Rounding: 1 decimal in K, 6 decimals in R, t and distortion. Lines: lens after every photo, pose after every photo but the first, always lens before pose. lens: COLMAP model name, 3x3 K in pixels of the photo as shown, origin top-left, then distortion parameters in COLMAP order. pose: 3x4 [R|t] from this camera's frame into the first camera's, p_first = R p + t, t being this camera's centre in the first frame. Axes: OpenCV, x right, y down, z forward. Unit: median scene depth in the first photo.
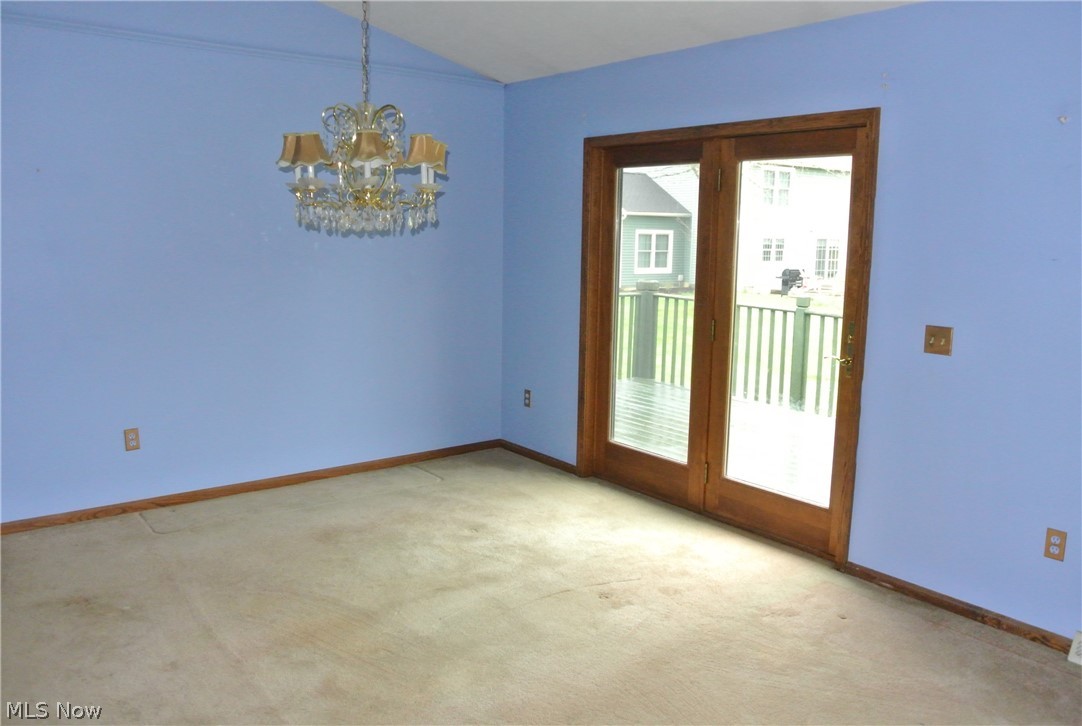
lens RADIAL K [[840.7, 0, 541.0], [0, 840.7, 363.0], [0, 0, 1]] dist [-0.083478, 0.005142]
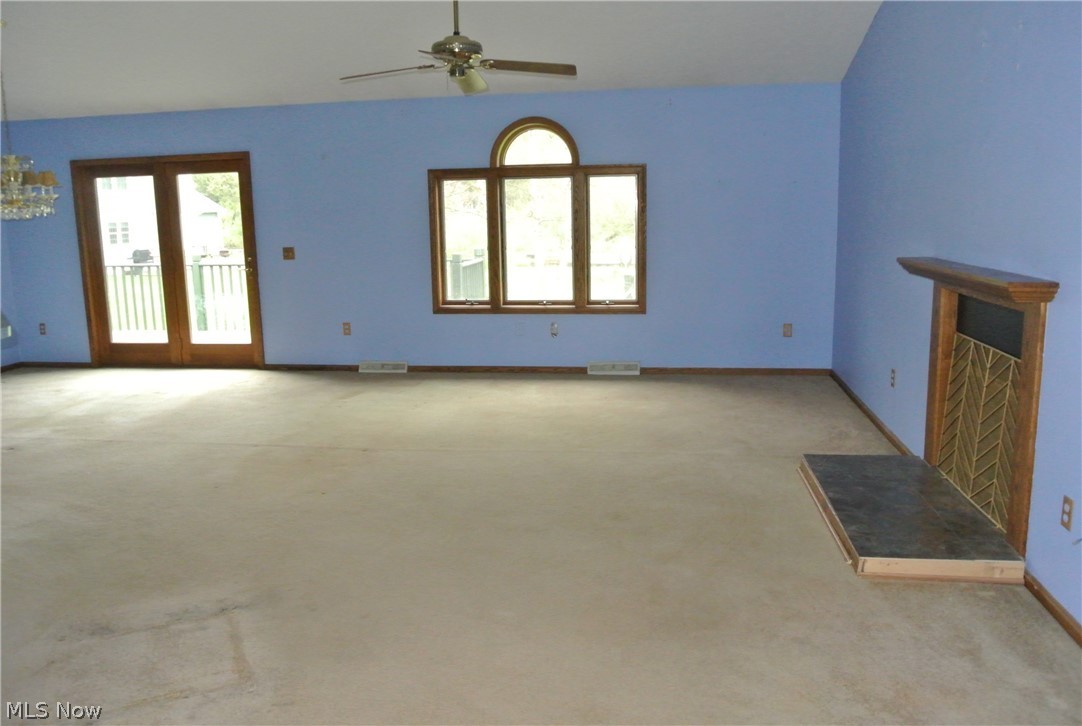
lens RADIAL K [[840.7, 0, 541.0], [0, 840.7, 363.0], [0, 0, 1]] dist [-0.083478, 0.005142]
pose [[0.724240, -0.152482, 0.672478, -0.423036], [0.135706, 0.987689, 0.077804, 0.128373], [-0.676063, 0.034911, 0.736017, -0.804800]]
